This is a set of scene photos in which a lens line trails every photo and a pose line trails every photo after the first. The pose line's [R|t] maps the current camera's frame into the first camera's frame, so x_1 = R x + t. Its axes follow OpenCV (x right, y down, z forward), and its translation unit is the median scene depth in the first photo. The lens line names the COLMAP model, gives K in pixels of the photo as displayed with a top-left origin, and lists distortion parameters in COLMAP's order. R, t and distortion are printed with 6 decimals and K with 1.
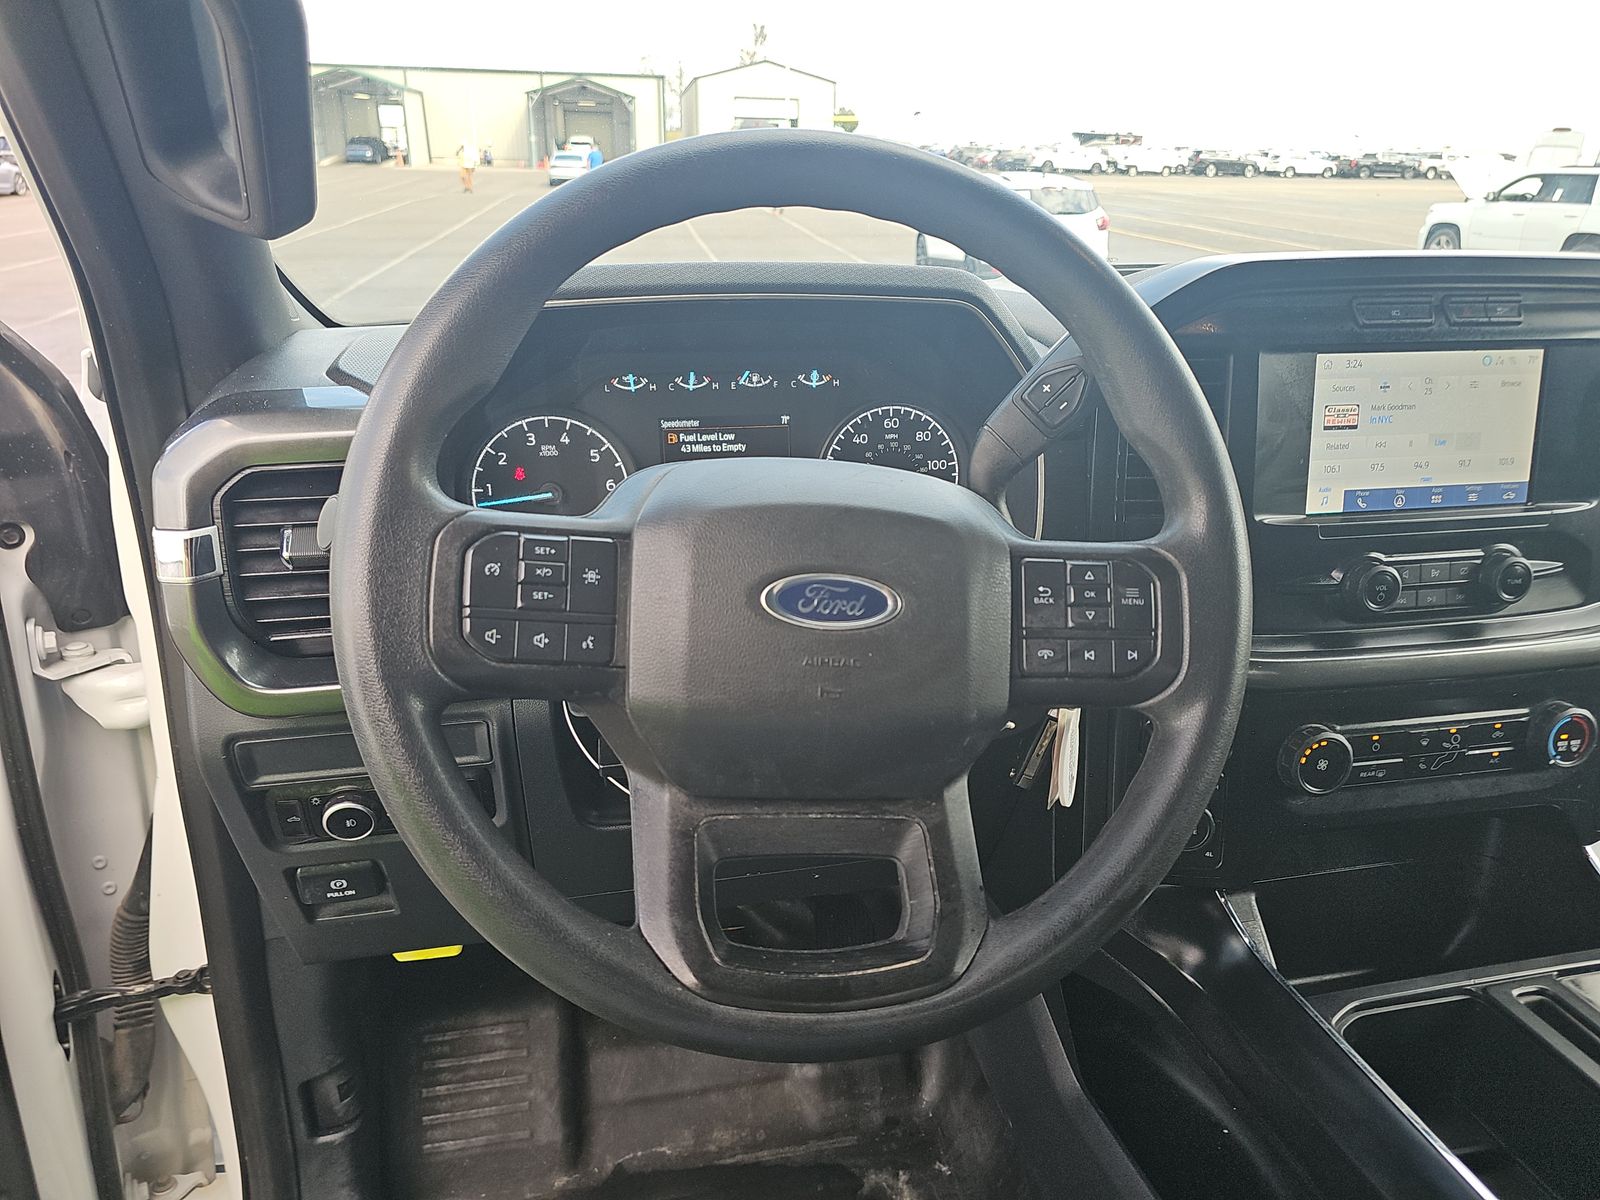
lens RADIAL K [[1056.3, 0, 790.2], [0, 1056.3, 599.7], [0, 0, 1]] dist [0.017440, -0.017085]
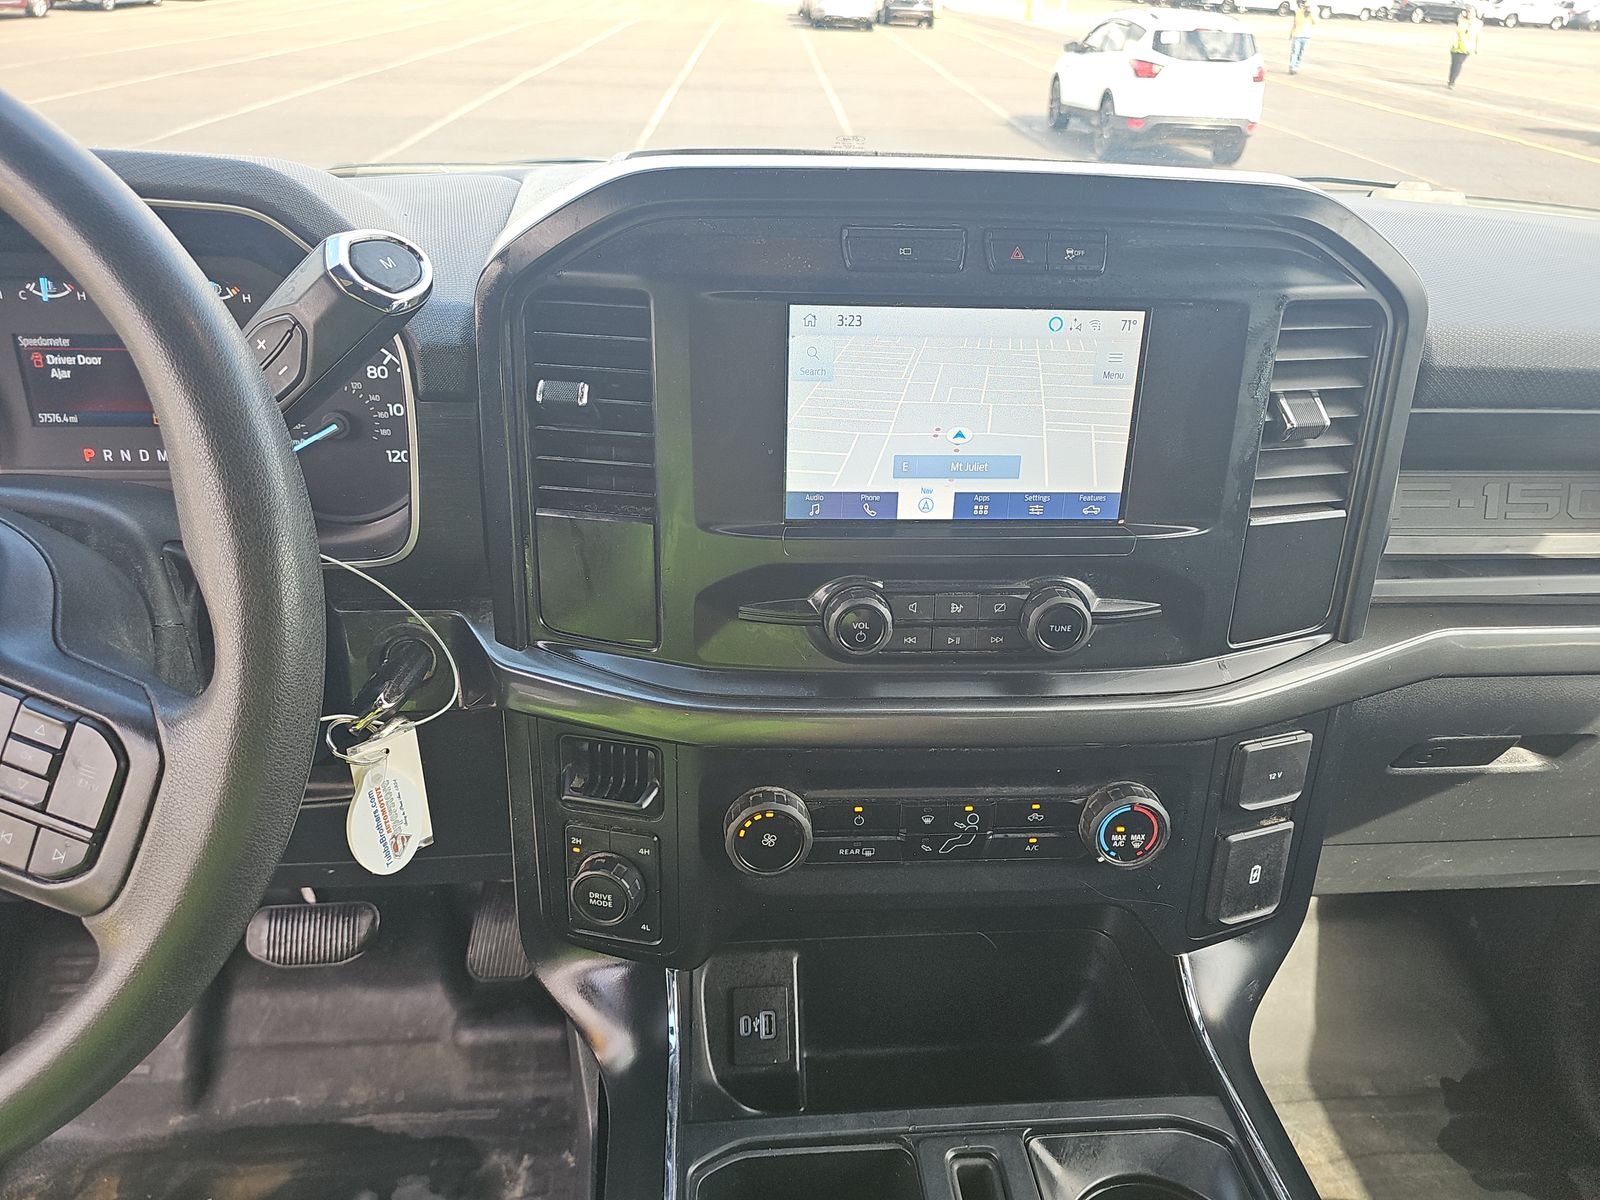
lens RADIAL K [[1056.3, 0, 812.0], [0, 1056.3, 605.1], [0, 0, 1]] dist [0.017440, -0.017085]
pose [[0.991800, 0.085286, -0.095175, 0.400913], [-0.071660, 0.987782, 0.138390, -0.086257], [0.105814, -0.130435, 0.985794, 0.170346]]
